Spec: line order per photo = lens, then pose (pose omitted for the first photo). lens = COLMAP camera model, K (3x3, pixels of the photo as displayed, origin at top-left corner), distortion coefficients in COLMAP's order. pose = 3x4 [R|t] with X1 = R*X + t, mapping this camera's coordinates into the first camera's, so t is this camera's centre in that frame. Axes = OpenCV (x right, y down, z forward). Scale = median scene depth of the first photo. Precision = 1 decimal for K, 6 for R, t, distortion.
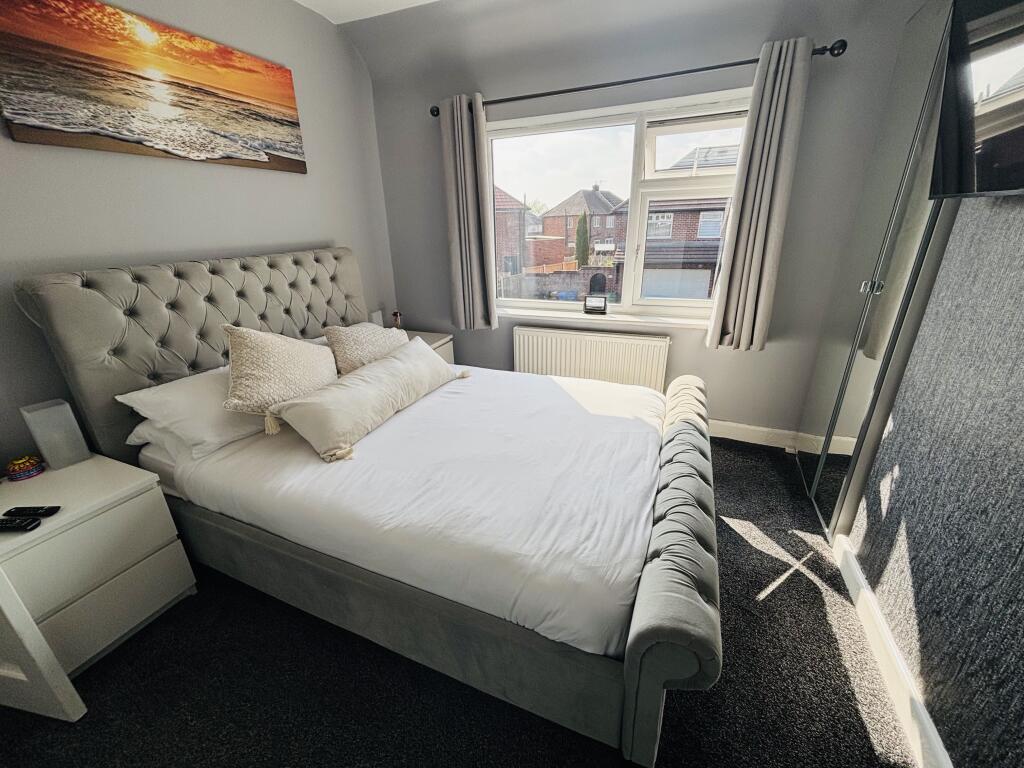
lens RADIAL K [[415.8, 0, 512.0], [0, 415.8, 384.0], [0, 0, 1]] dist [-0.003132, 0.000147]
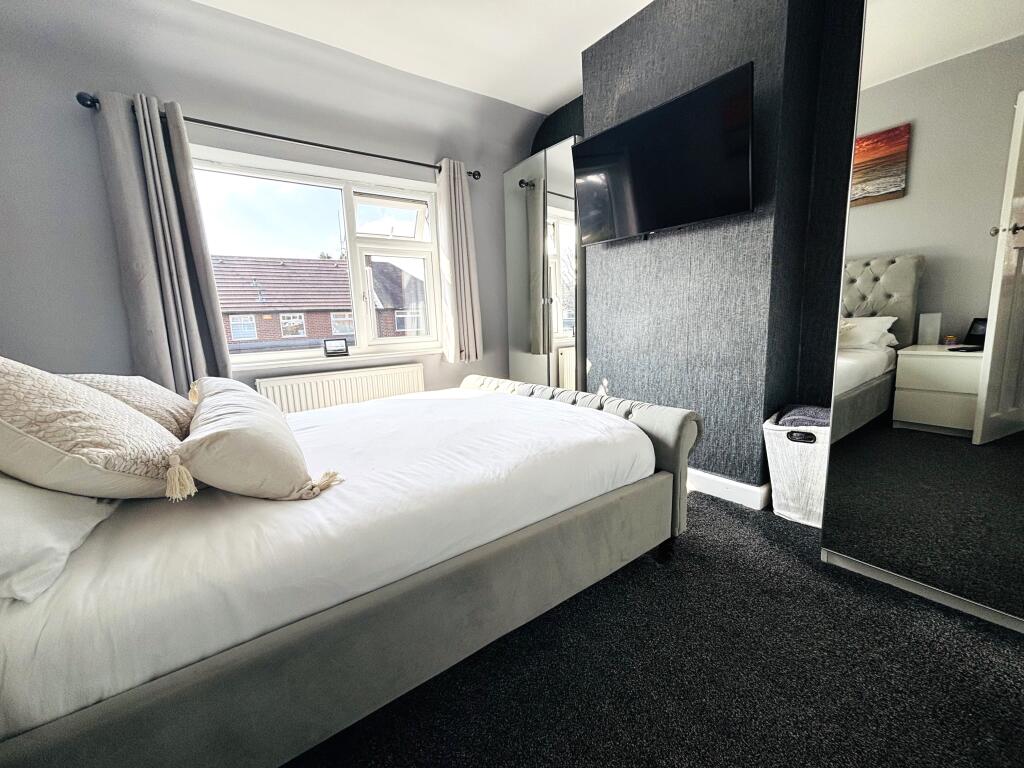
lens RADIAL K [[415.8, 0, 512.0], [0, 415.8, 384.0], [0, 0, 1]] dist [-0.003132, 0.000147]
pose [[0.504055, -0.131312, 0.853631, -0.519724], [0.336182, 0.940255, -0.053872, 0.098674], [-0.795557, 0.314130, 0.518085, 0.202599]]
